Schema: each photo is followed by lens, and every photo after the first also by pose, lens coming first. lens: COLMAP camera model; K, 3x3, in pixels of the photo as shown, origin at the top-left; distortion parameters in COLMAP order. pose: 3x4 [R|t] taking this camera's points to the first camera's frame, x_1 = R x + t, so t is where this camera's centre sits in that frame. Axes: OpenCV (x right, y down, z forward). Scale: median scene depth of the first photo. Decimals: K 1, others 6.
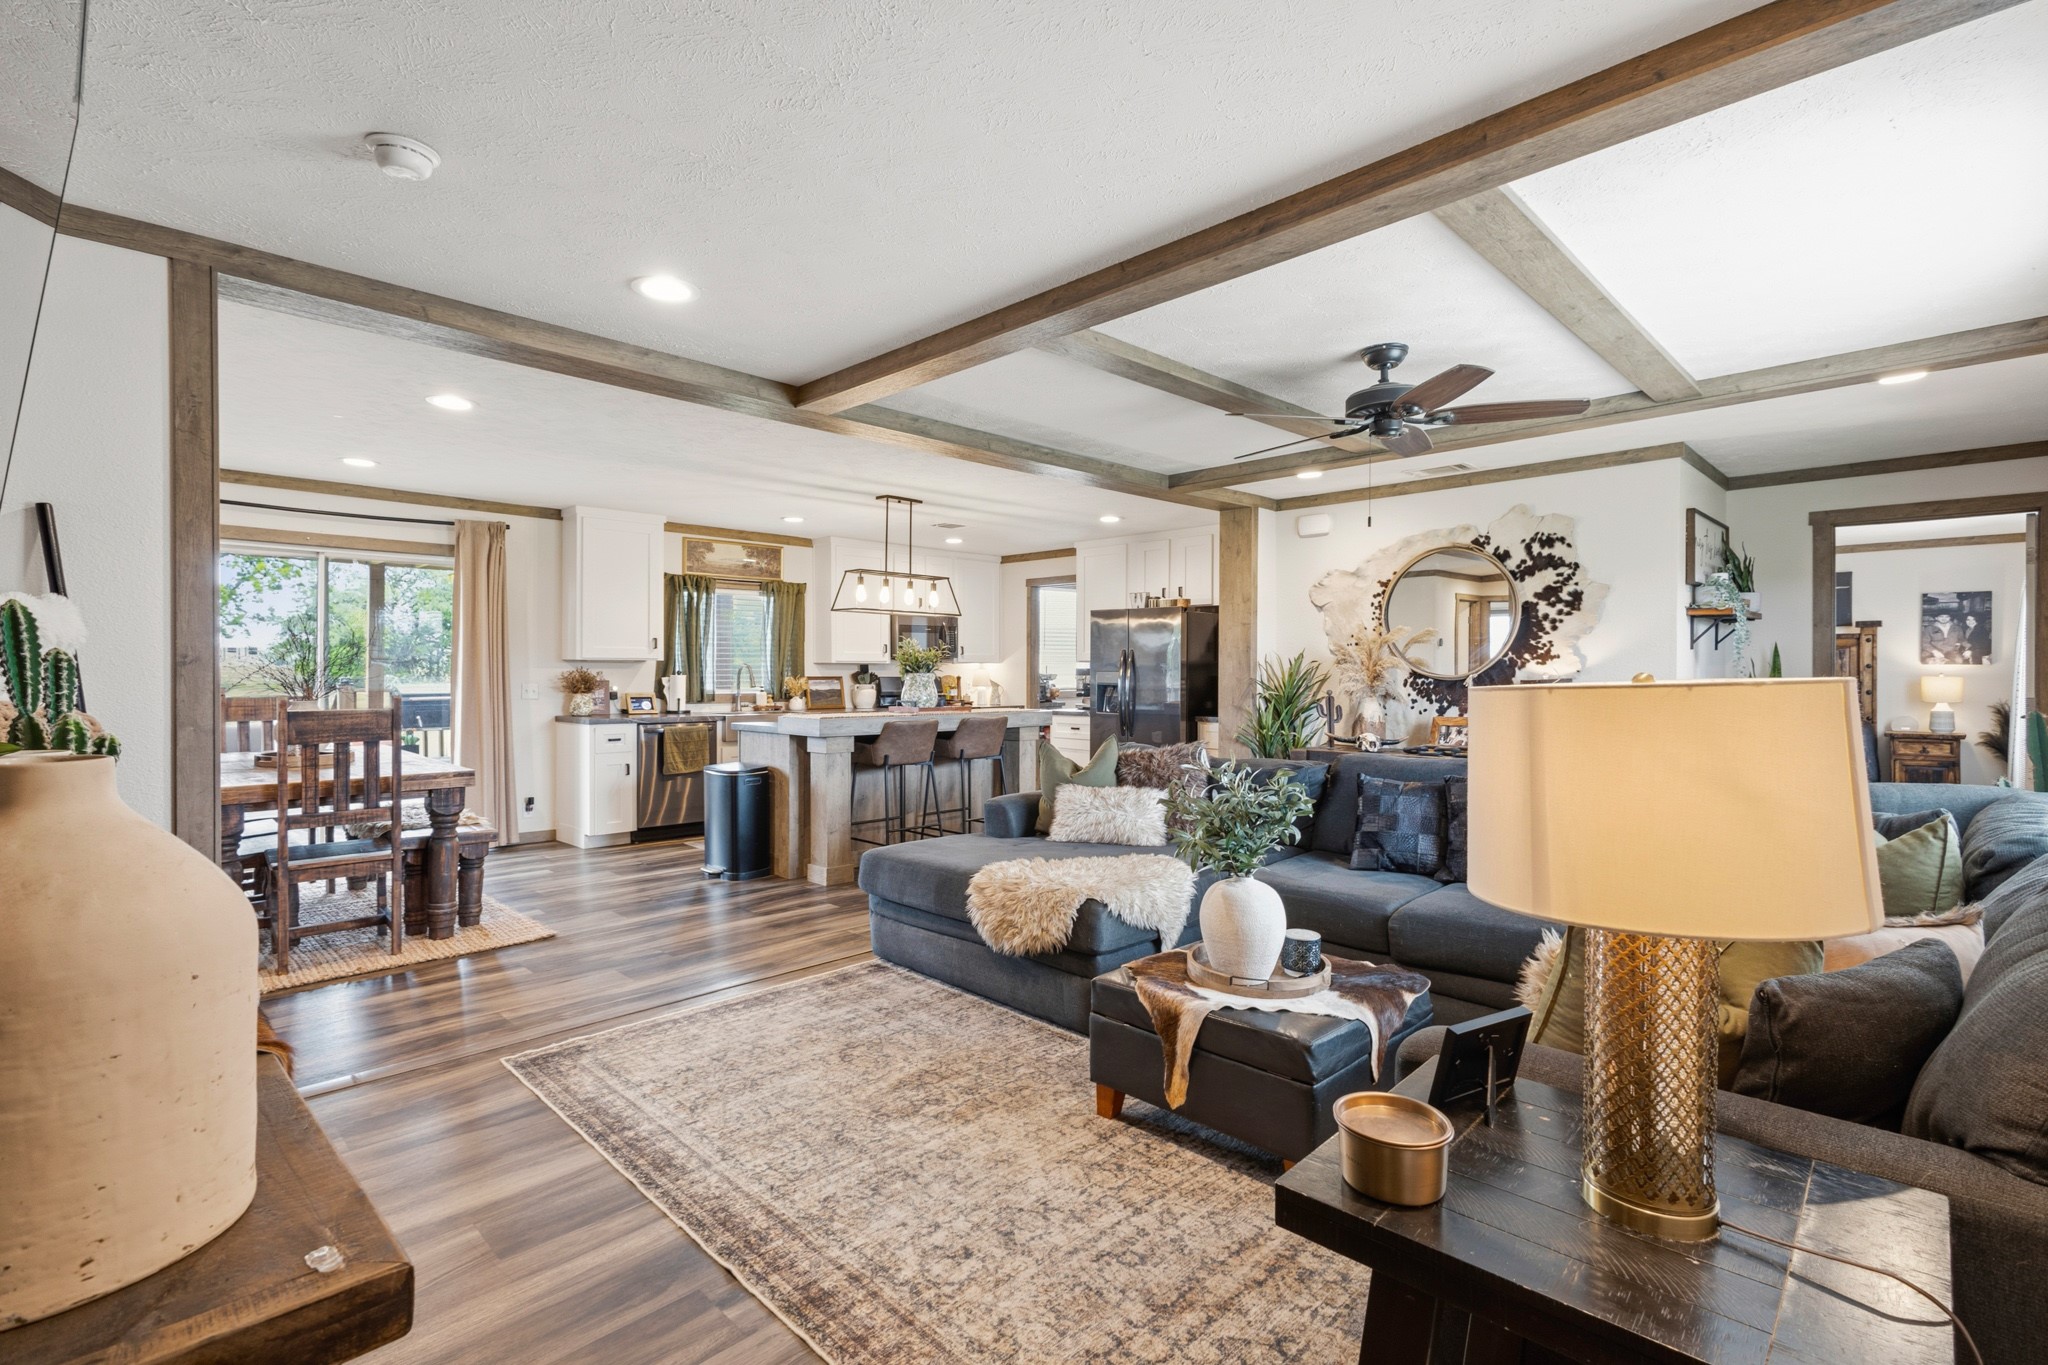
lens RADIAL K [[959.3, 0, 1024.1], [0, 959.3, 674.1], [0, 0, 1]] dist [0.011075, -0.003828]
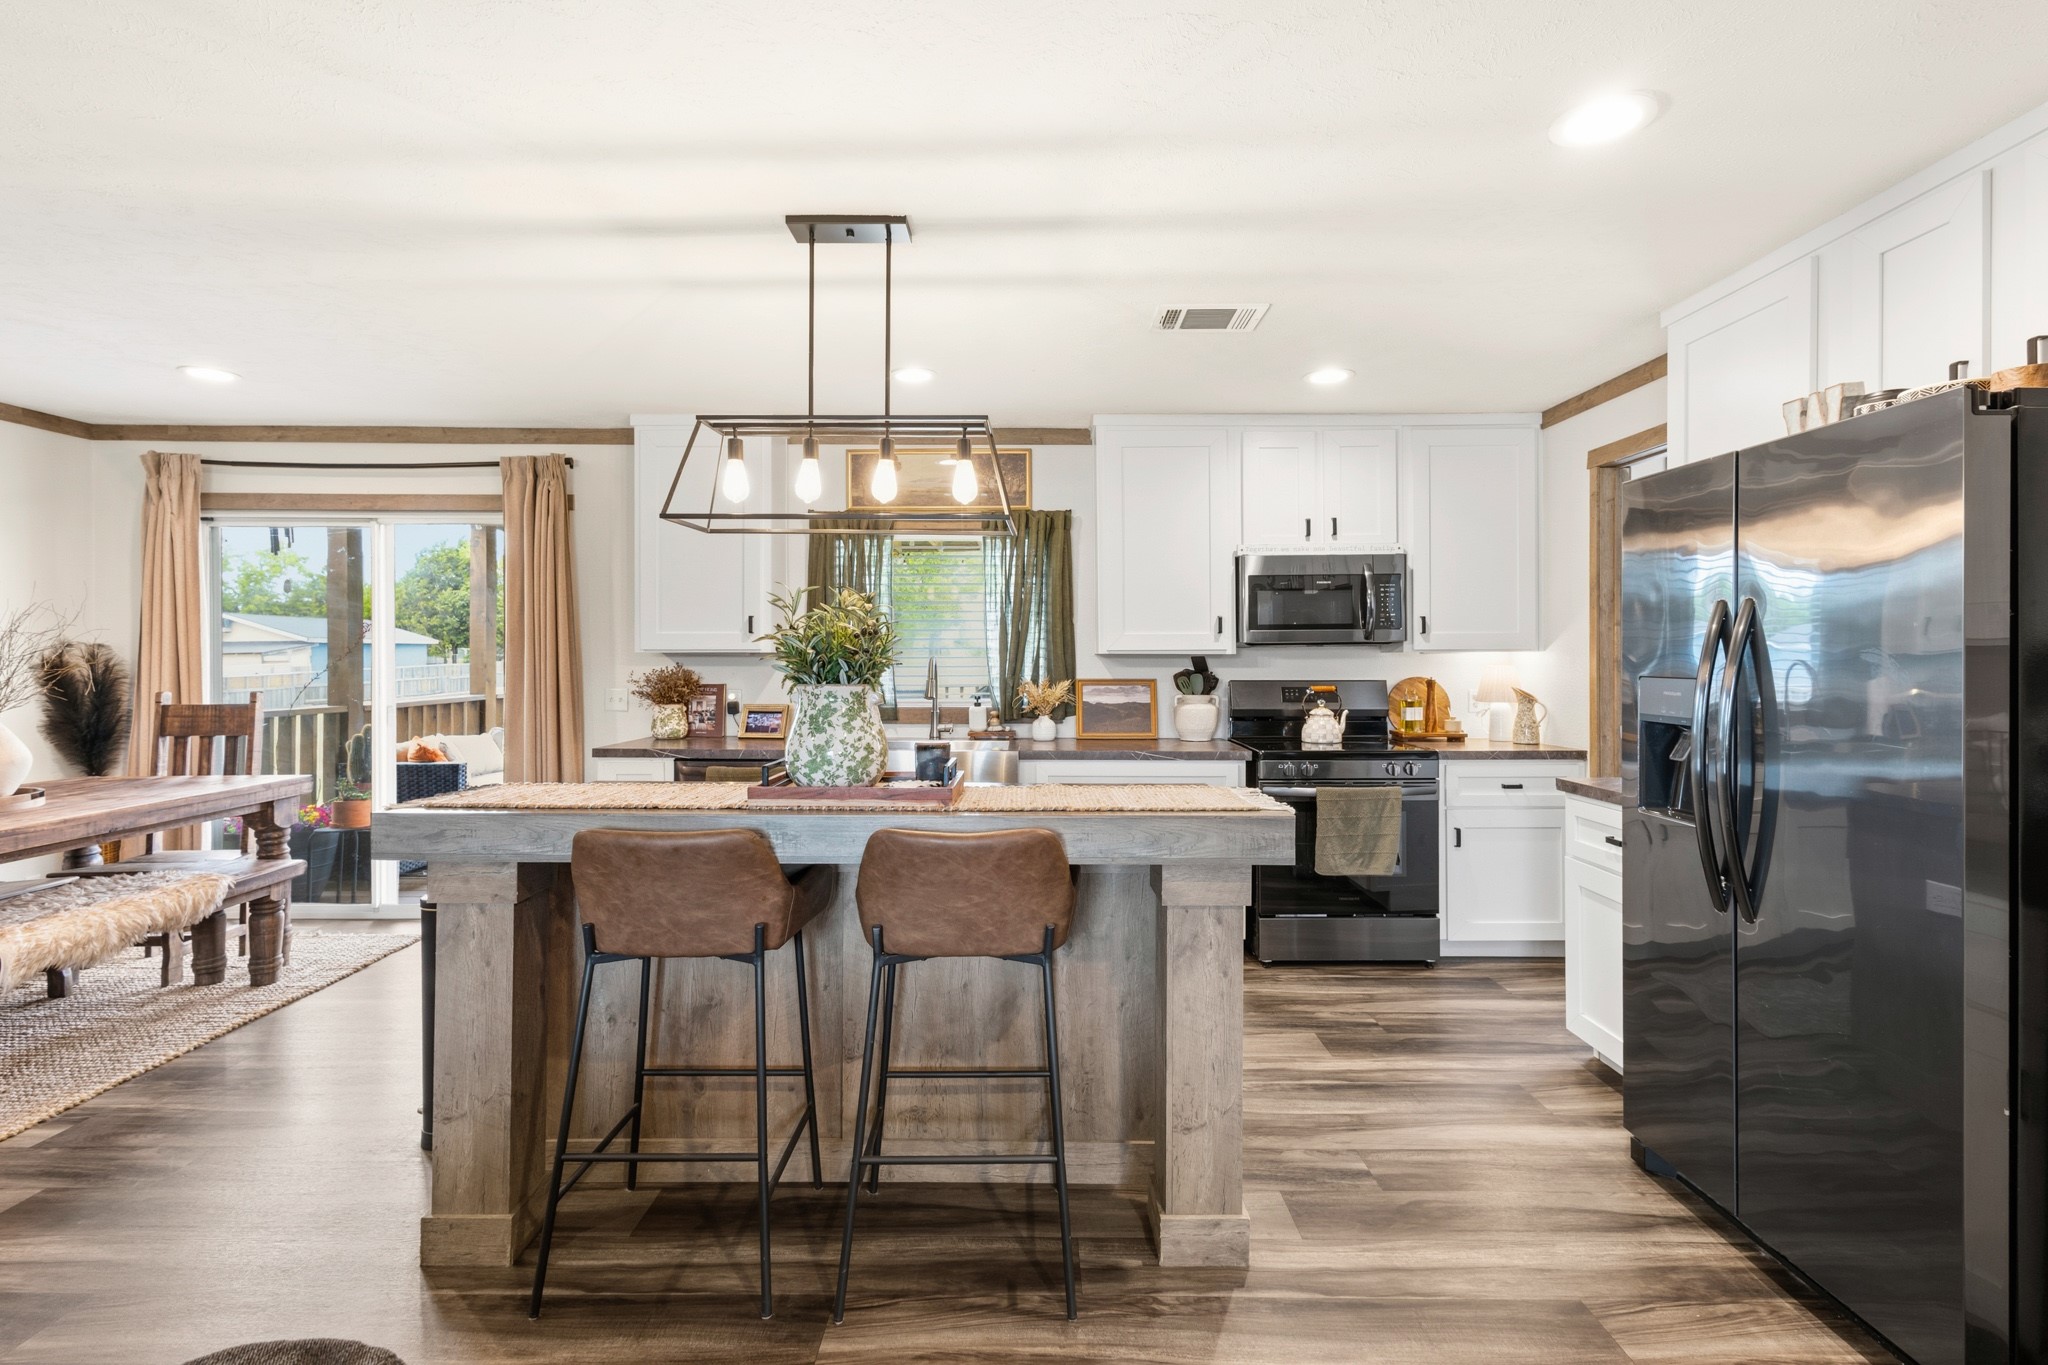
lens RADIAL K [[959.3, 0, 1025.9], [0, 959.3, 658.7], [0, 0, 1]] dist [0.011075, -0.003828]
pose [[0.704056, -0.003152, -0.710138, 0.175101], [-0.000682, 0.999987, -0.005115, -0.007661], [0.710144, 0.004086, 0.704044, 0.720631]]
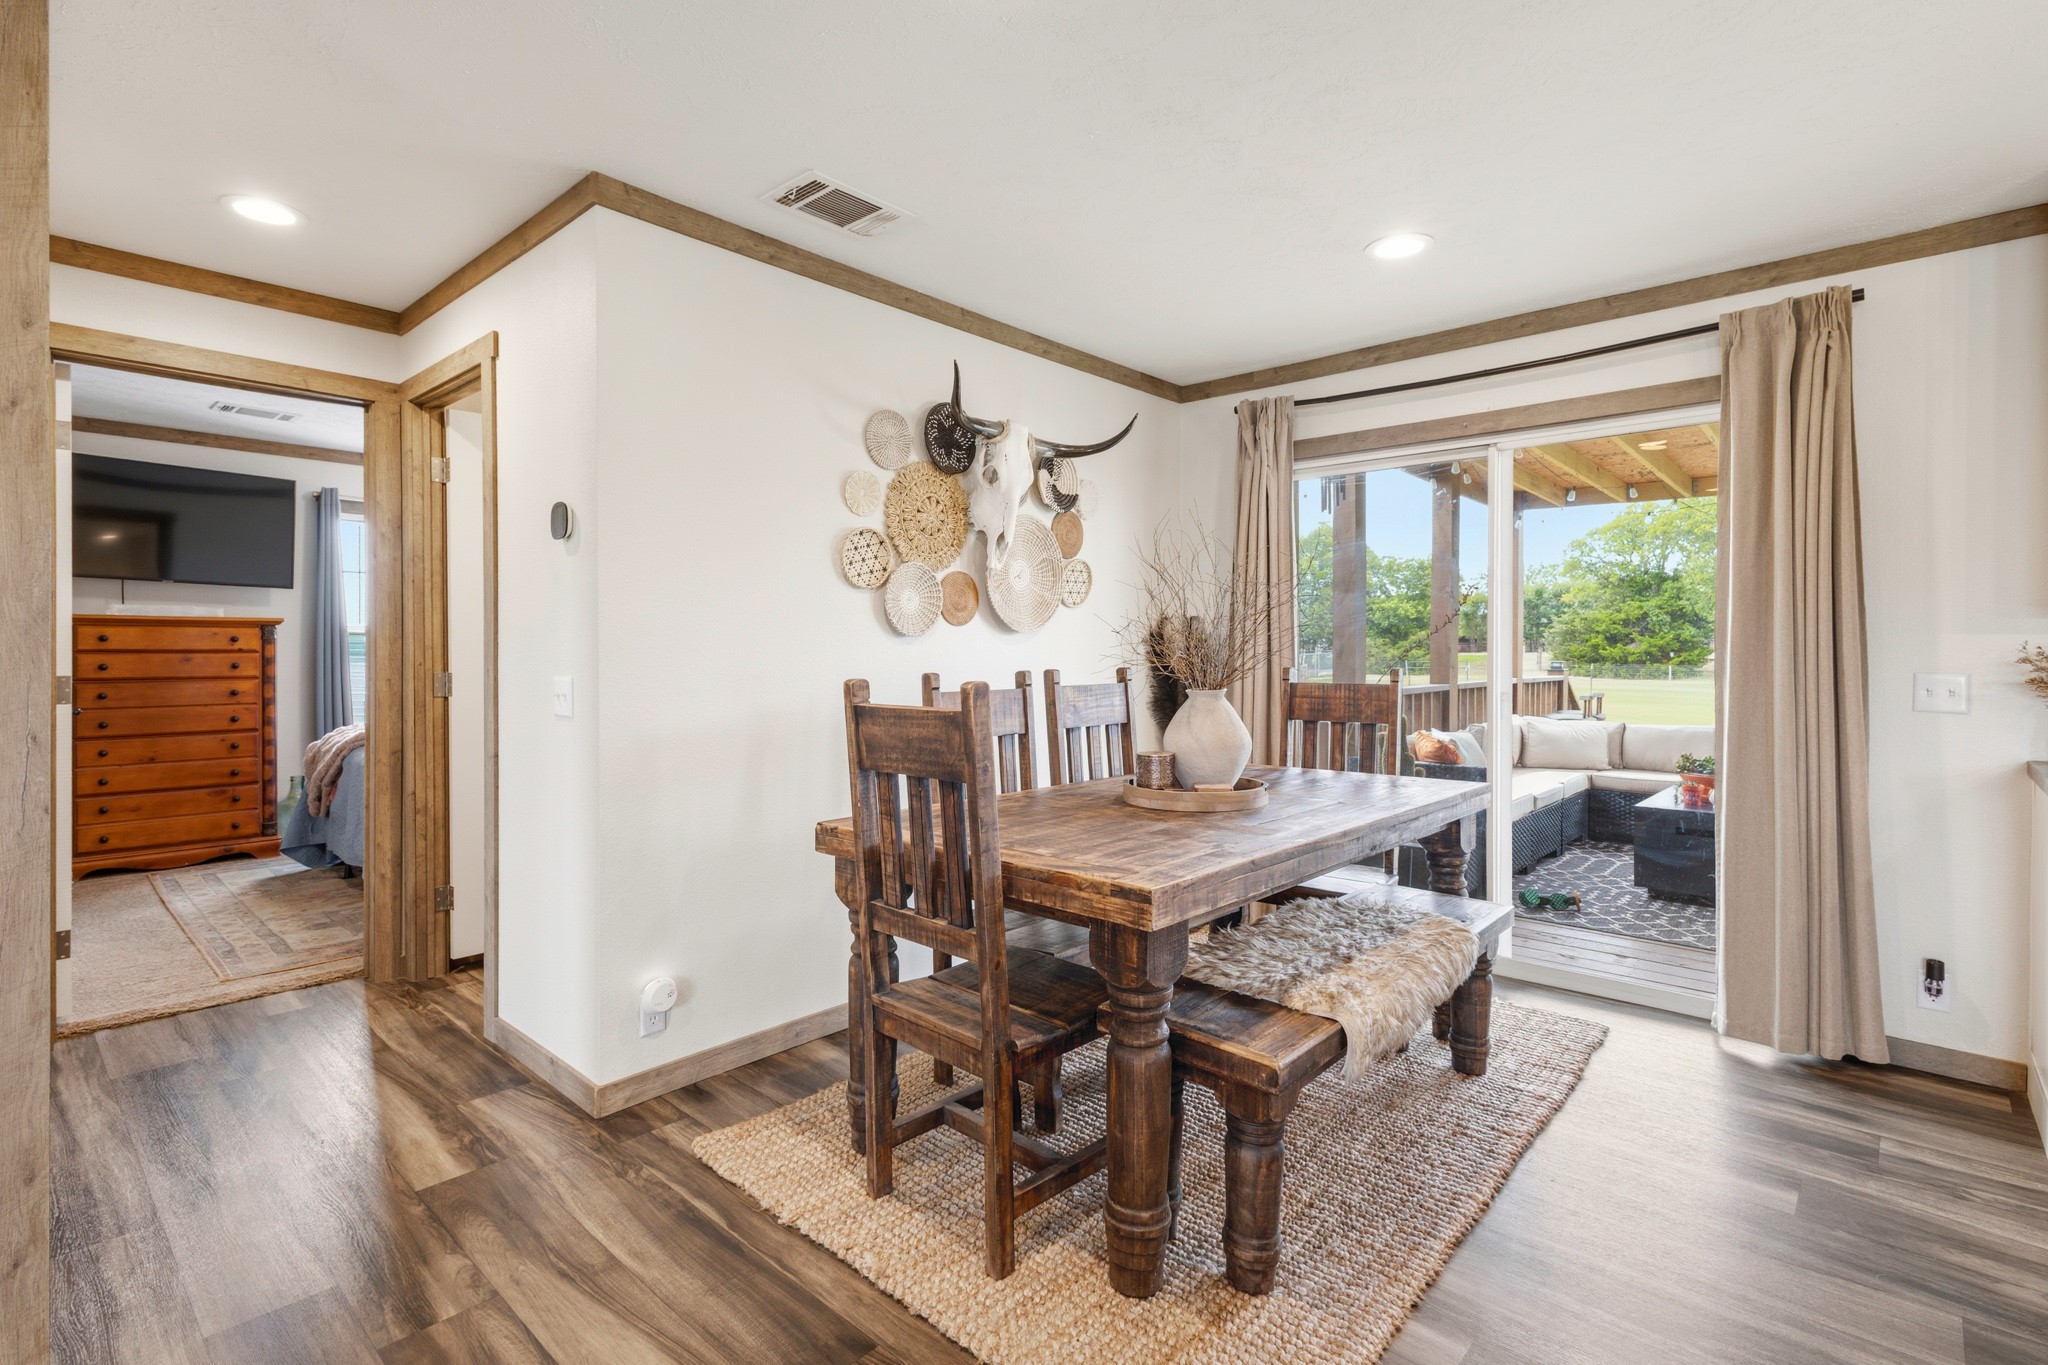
lens RADIAL K [[959.3, 0, 1016.2], [0, 959.3, 655.8], [0, 0, 1]] dist [0.011075, -0.003828]
pose [[0.042918, -0.002141, -0.999076, -0.130212], [-0.008040, 0.999965, -0.002488, 0.006586], [0.999046, 0.008139, 0.042900, 0.596820]]
